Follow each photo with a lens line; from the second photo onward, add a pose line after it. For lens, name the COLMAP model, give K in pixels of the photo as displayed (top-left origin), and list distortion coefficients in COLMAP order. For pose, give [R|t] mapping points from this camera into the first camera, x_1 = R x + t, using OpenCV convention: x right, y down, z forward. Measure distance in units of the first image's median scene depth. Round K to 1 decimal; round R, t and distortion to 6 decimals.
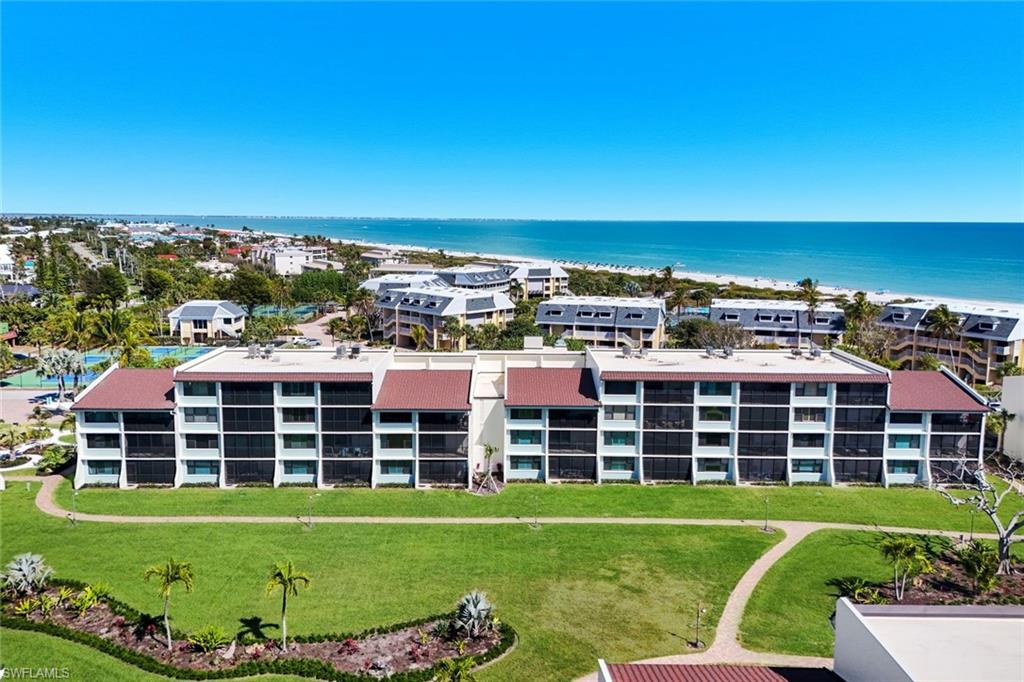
lens RADIAL K [[777.6, 0, 511.3], [0, 777.6, 290.5], [0, 0, 1]] dist [0.104672, -0.167096]
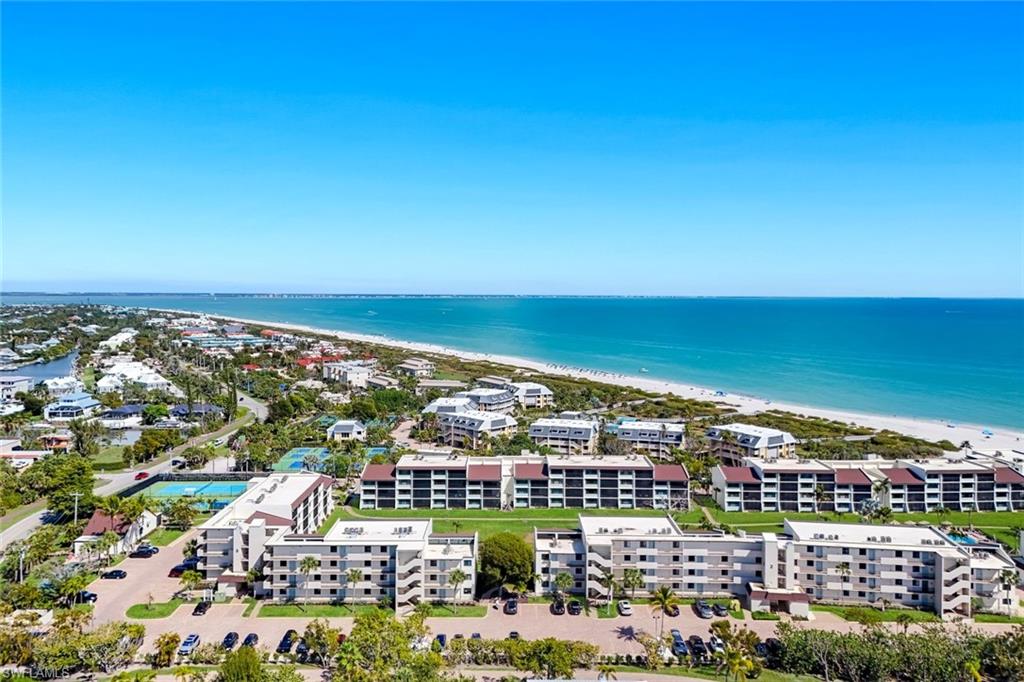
lens RADIAL K [[777.6, 0, 511.3], [0, 777.6, 290.5], [0, 0, 1]] dist [0.104672, -0.167096]
pose [[0.999996, -0.001919, -0.002026, -0.011378], [0.001715, 0.995343, -0.096377, -0.239509], [0.002201, 0.096373, 0.995343, -1.754383]]
